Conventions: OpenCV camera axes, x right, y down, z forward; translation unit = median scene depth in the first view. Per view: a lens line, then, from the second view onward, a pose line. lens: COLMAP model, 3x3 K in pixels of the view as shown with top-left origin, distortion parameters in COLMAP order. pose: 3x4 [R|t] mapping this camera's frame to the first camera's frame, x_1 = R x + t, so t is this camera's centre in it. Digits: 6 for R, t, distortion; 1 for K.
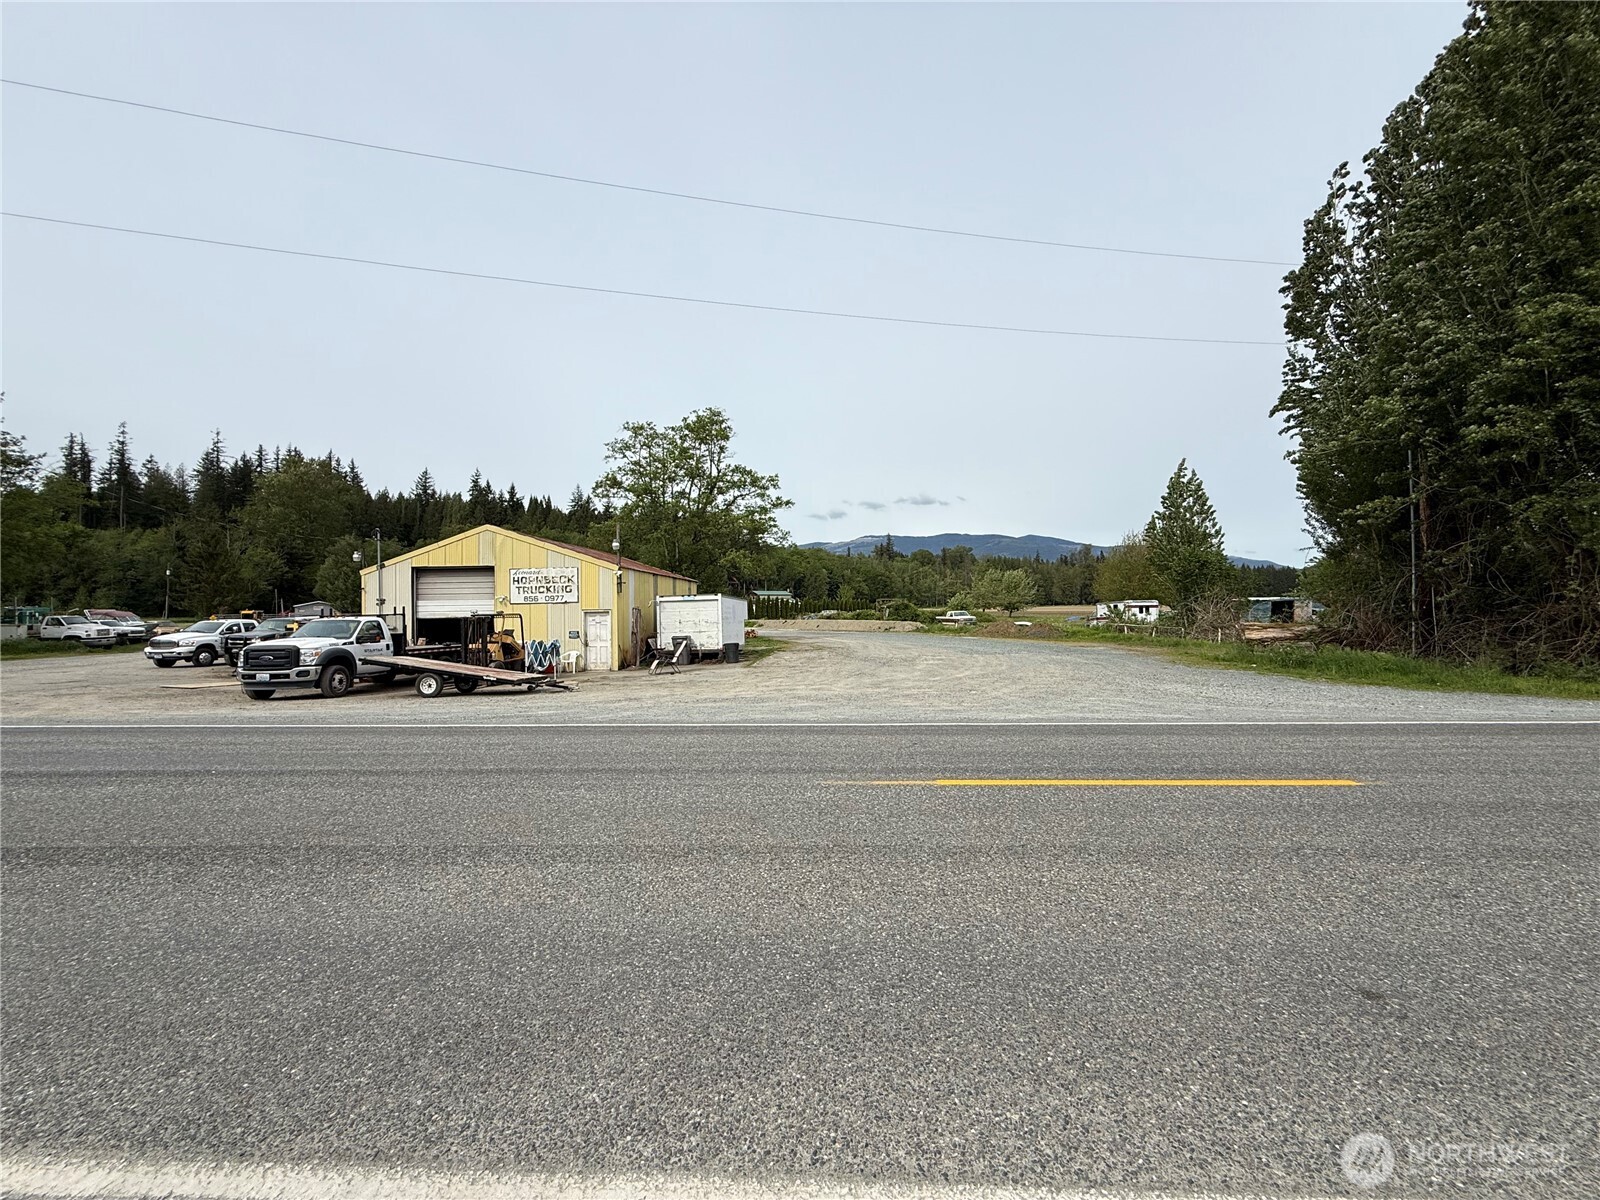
lens RADIAL K [[637.2, 0, 790.9], [0, 637.2, 601.9], [0, 0, 1]] dist [0.001101, -0.000102]
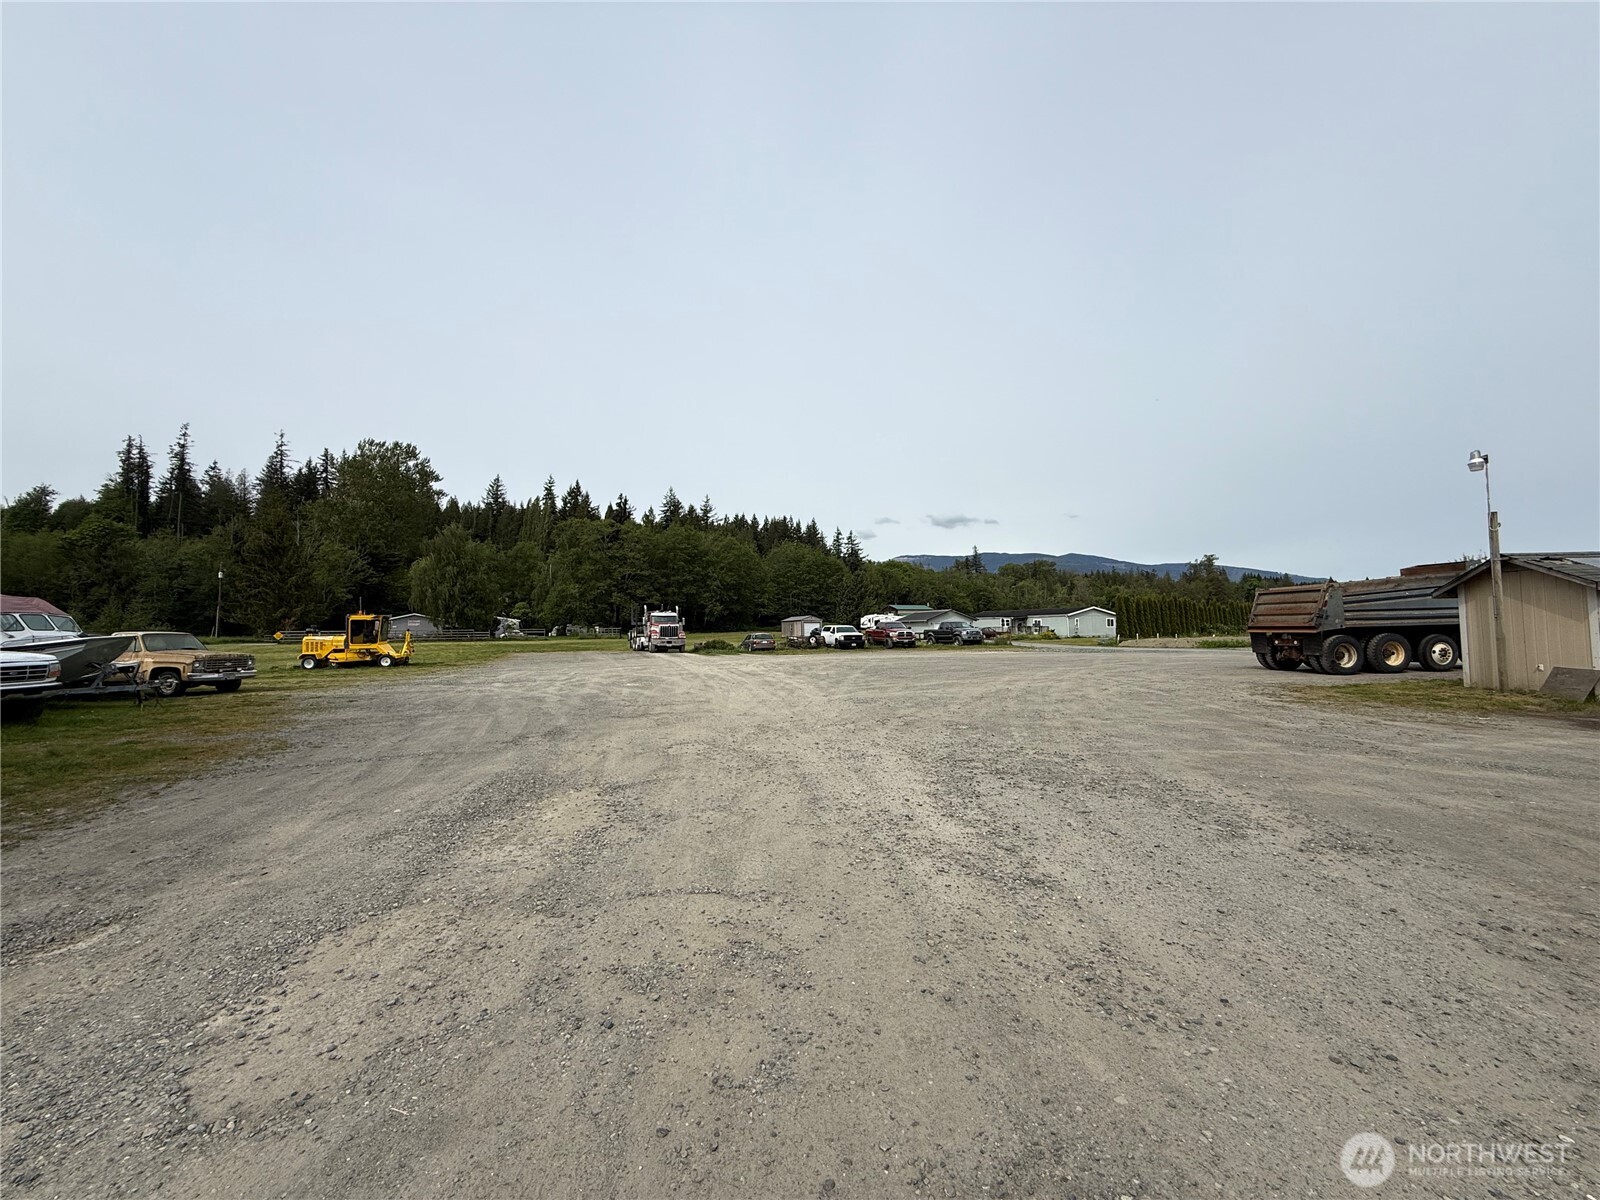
lens RADIAL K [[637.2, 0, 788.7], [0, 637.2, 599.8], [0, 0, 1]] dist [0.001101, -0.000102]
pose [[0.998557, -0.003975, -0.053546, -0.133725], [0.002012, 0.999326, -0.036658, 0.005337], [0.053655, 0.036498, 0.997892, 0.143446]]
